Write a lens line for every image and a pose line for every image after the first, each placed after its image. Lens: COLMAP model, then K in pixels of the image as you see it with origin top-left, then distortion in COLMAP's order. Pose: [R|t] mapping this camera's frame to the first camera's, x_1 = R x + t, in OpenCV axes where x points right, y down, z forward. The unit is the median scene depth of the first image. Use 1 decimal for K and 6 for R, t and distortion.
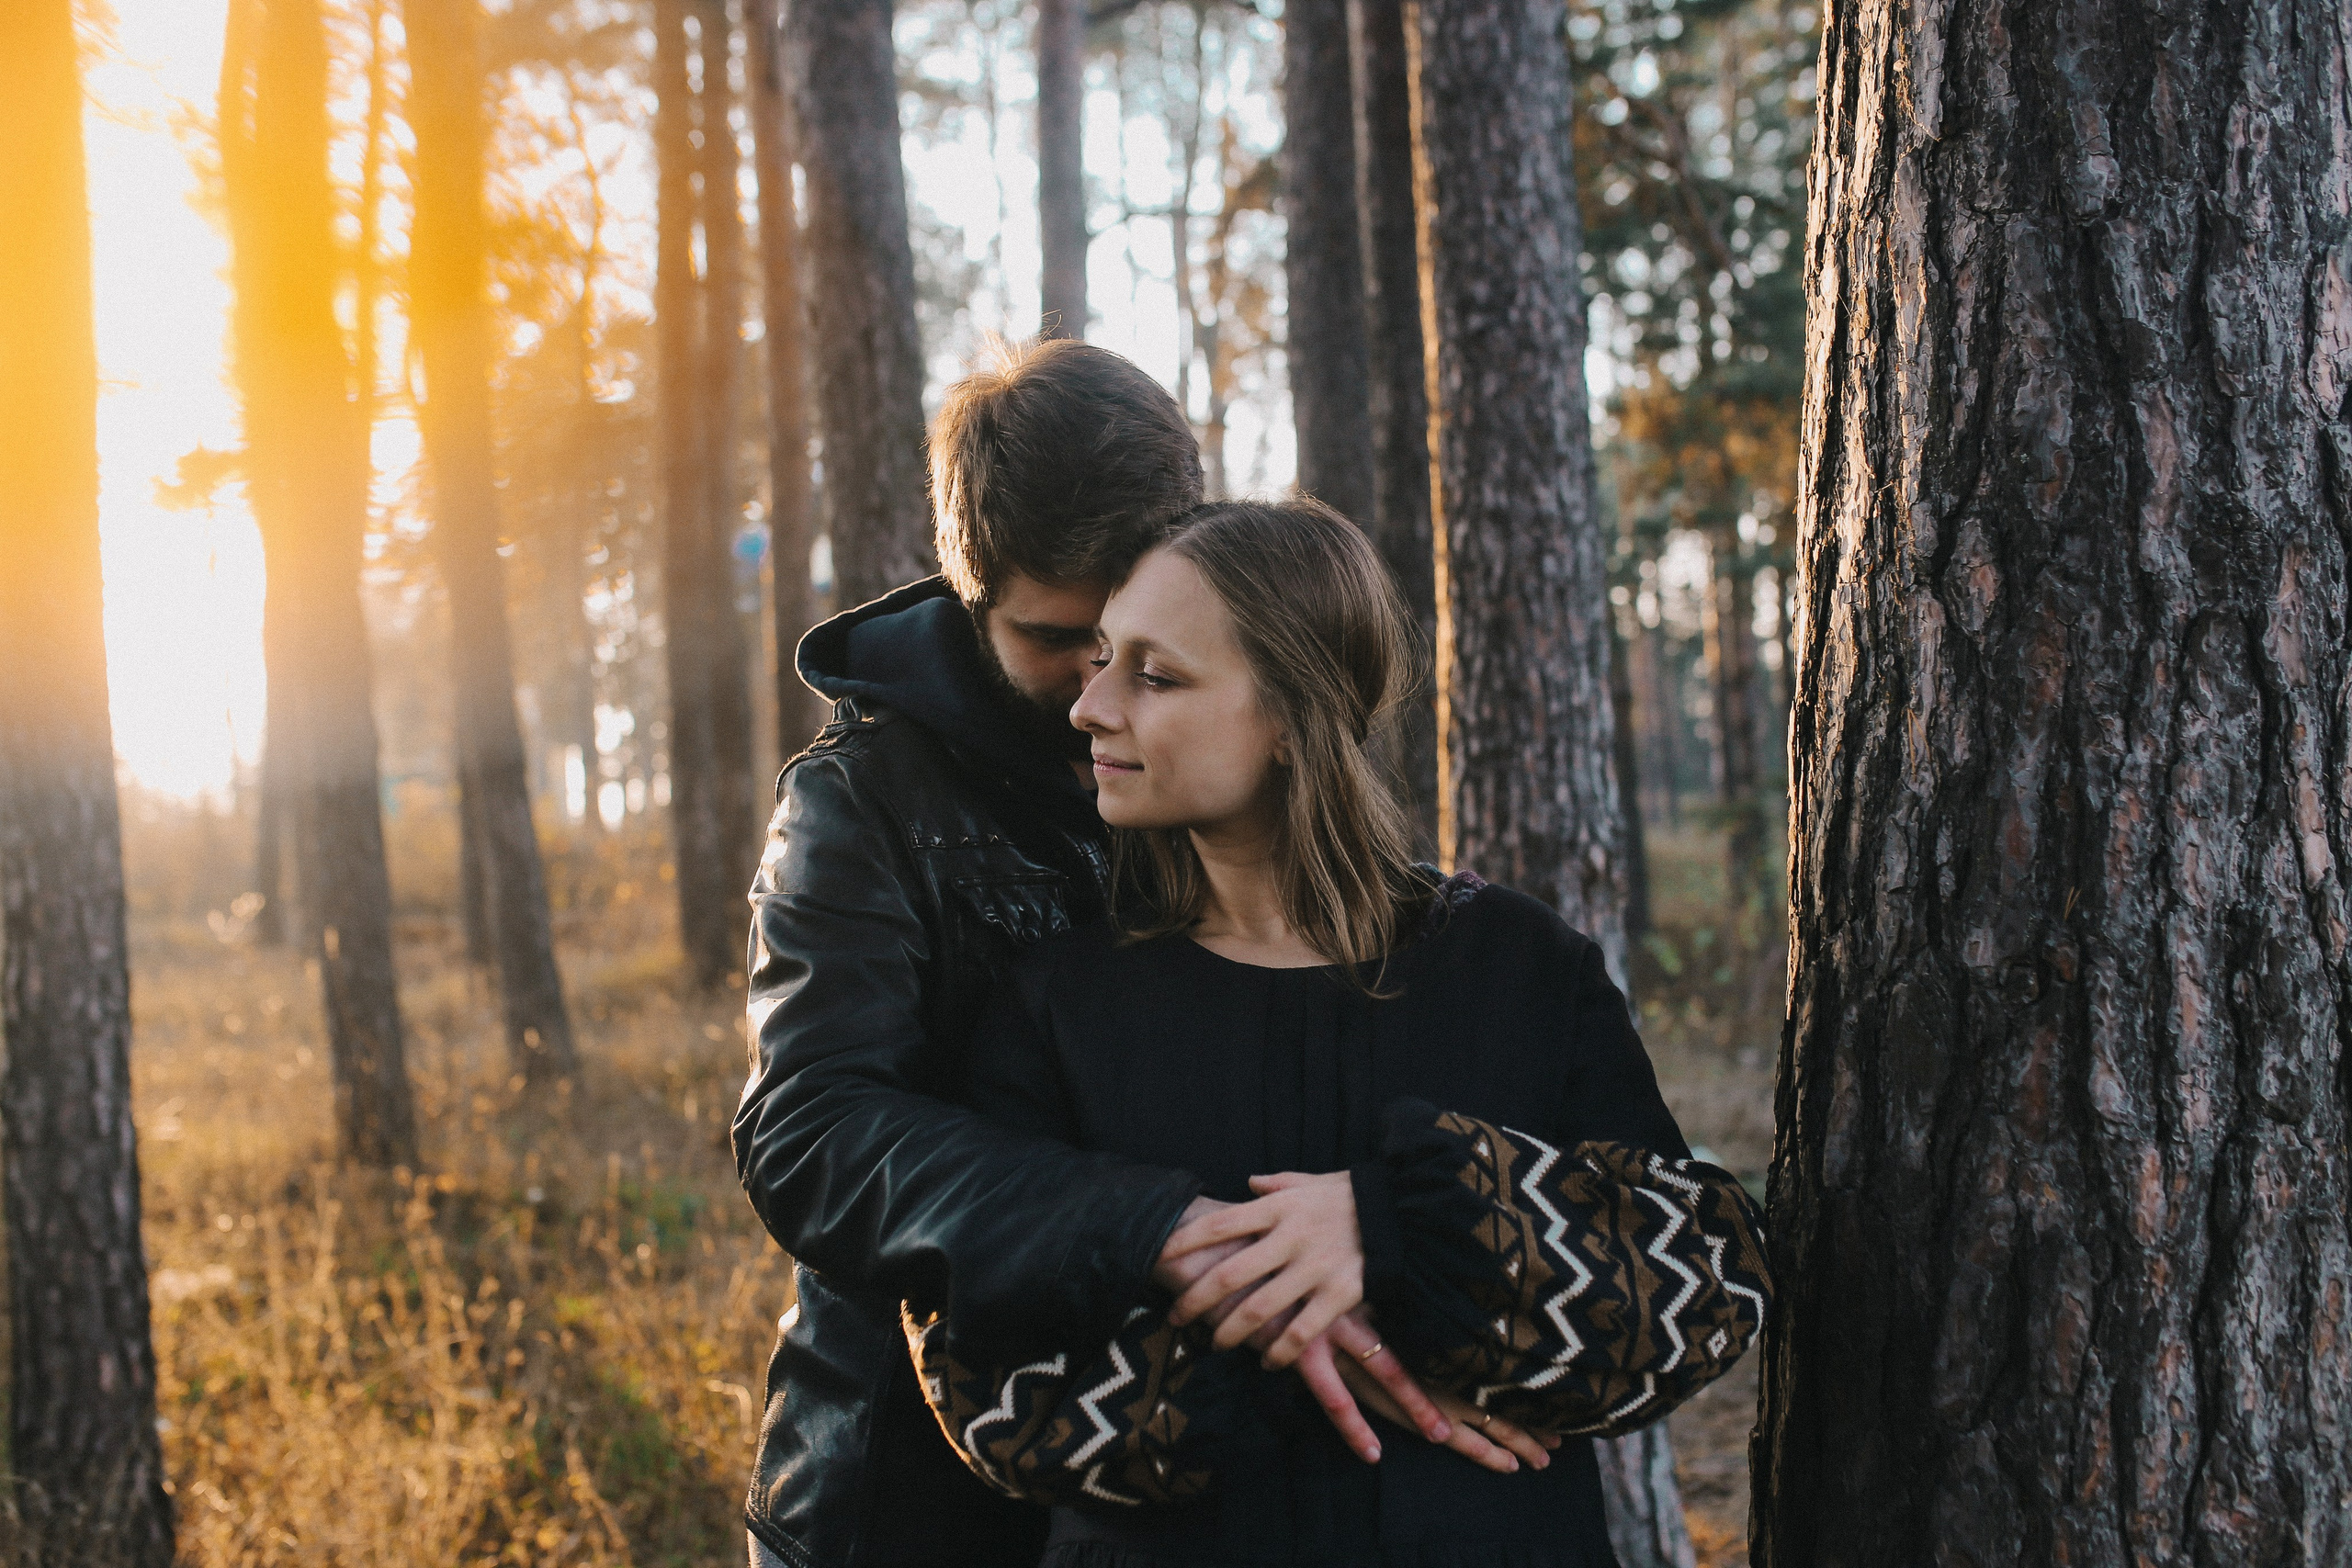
lens RADIAL K [[2244.4, 0, 1222.6], [0, 2244.4, 801.3], [0, 0, 1]] dist [-0.018126, 0.000000]
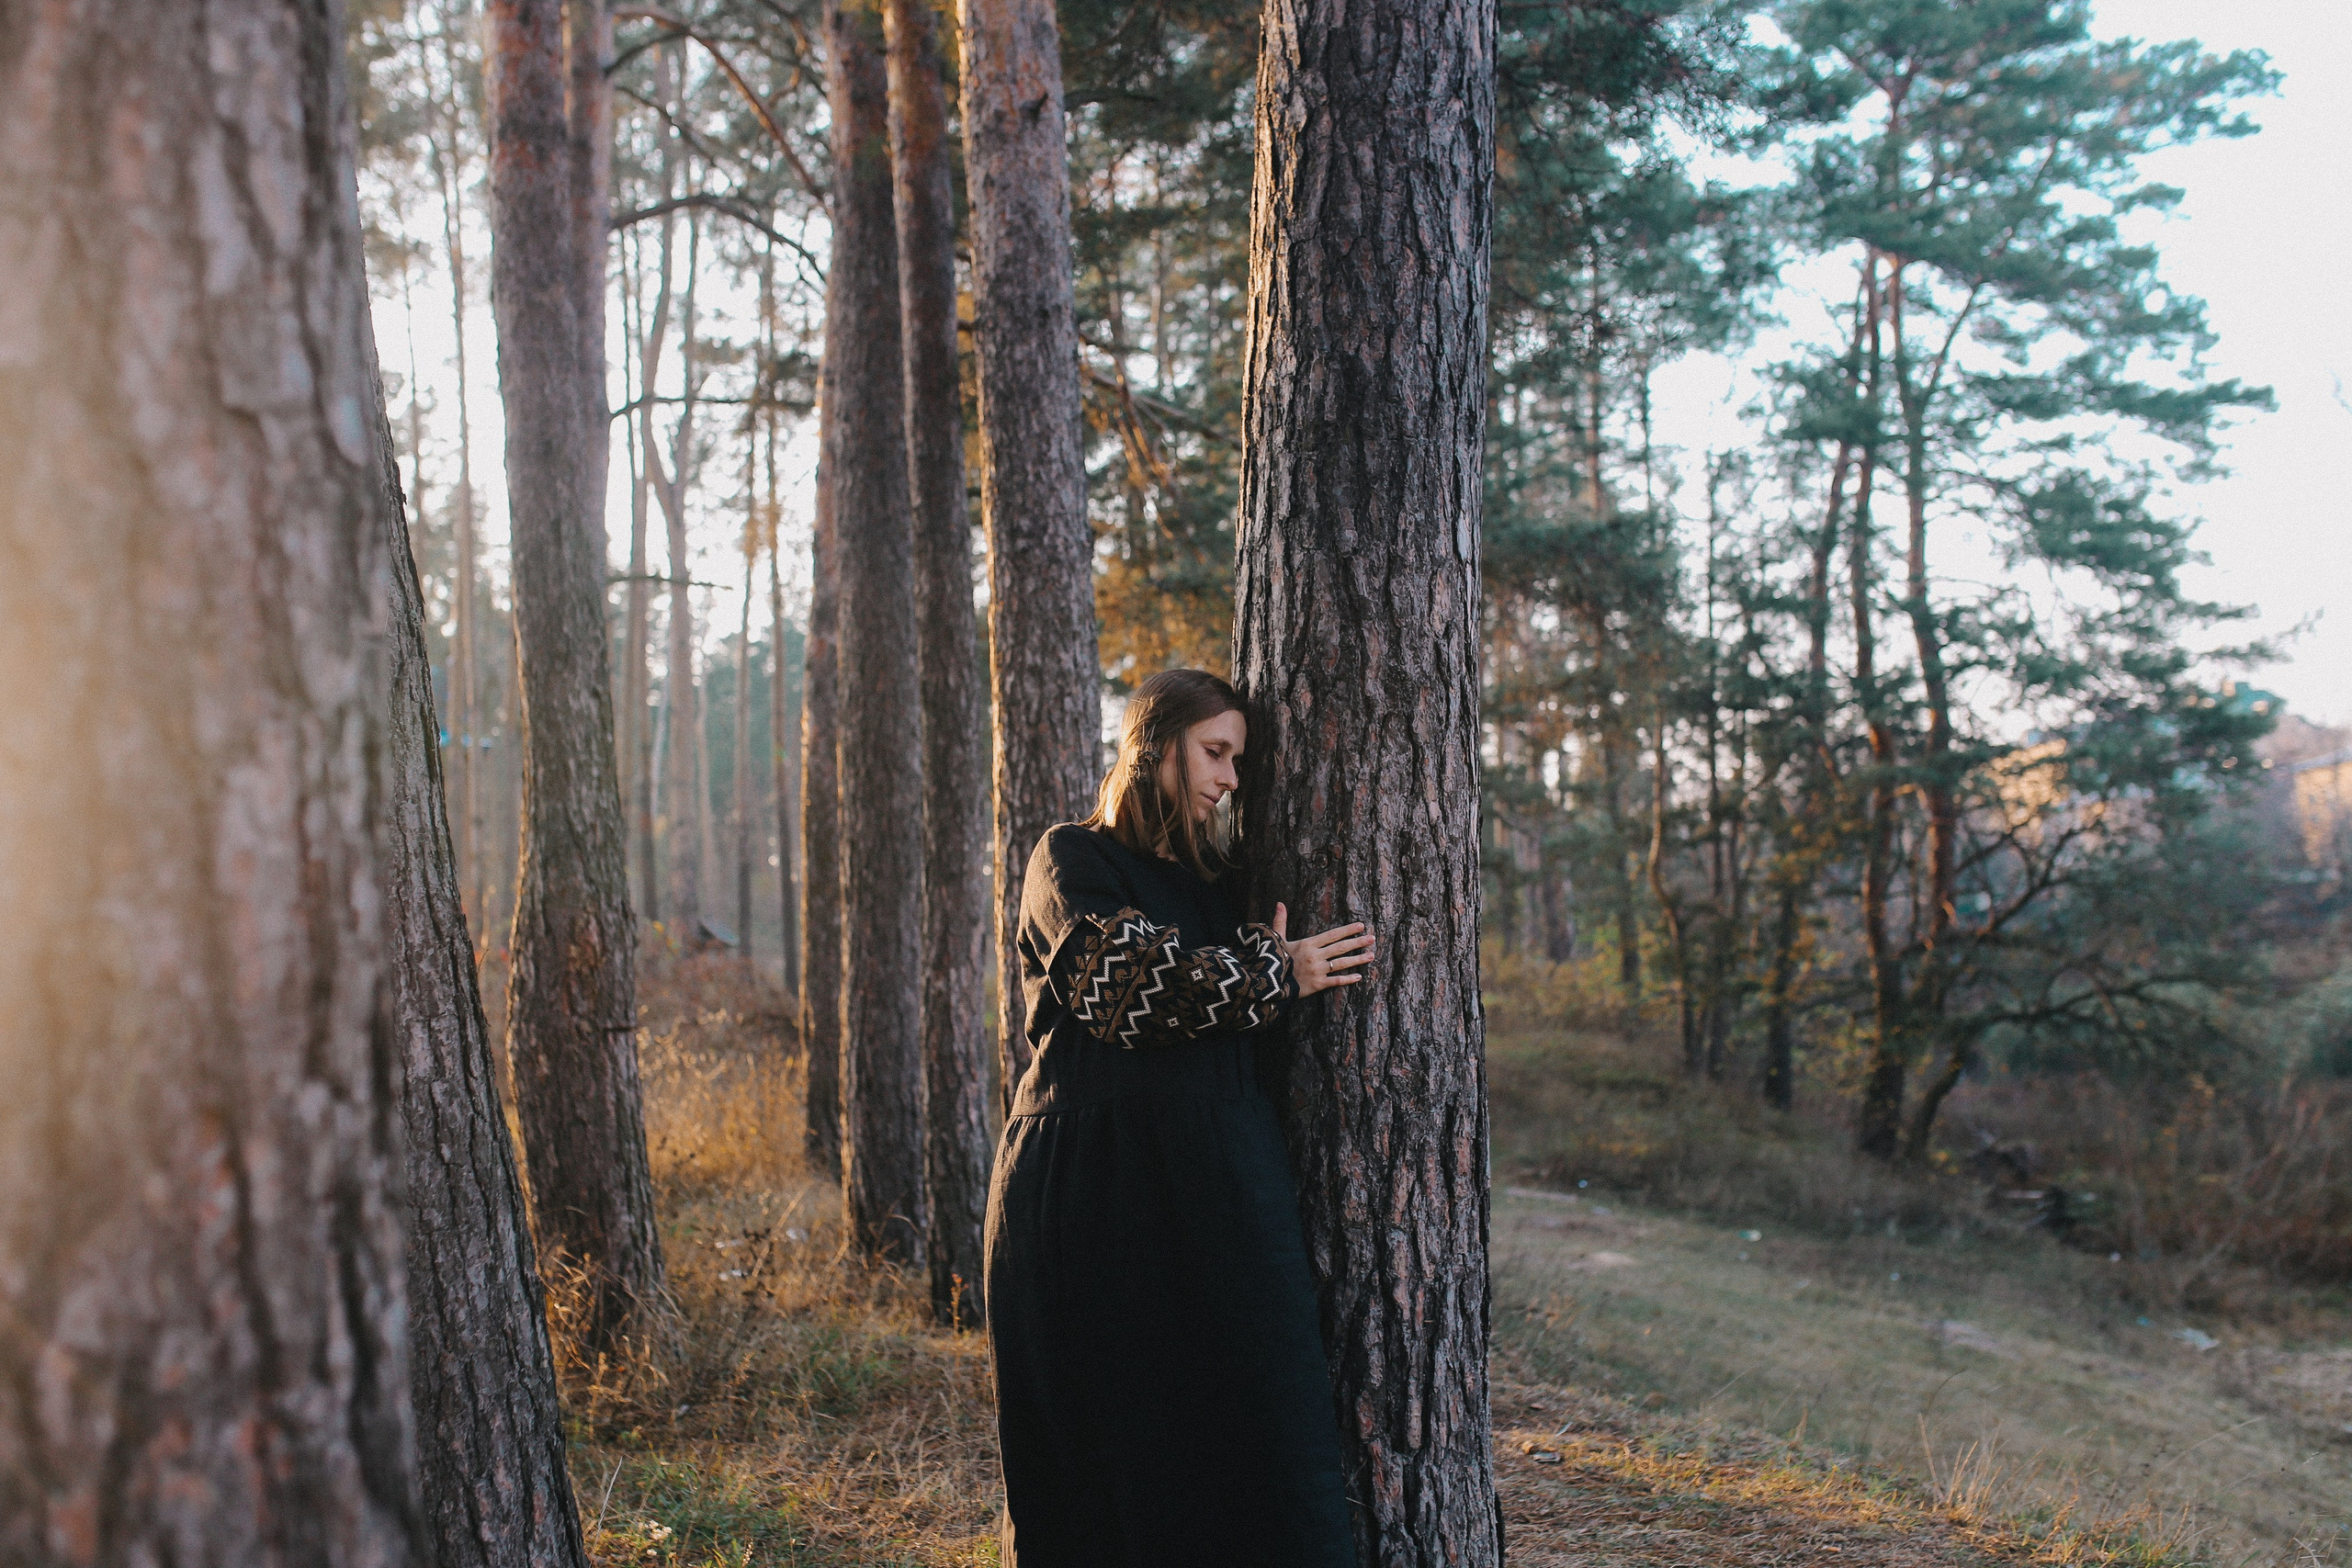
lens RADIAL K [[2244.4, 0, 1234.0], [0, 2244.4, 850.8], [0, 0, 1]] dist [-0.018126, 0.000000]
pose [[0.966734, 0.009020, 0.255625, -0.371516], [0.003550, 0.998809, -0.048670, 0.191584], [-0.255759, 0.047958, 0.965550, -1.374945]]
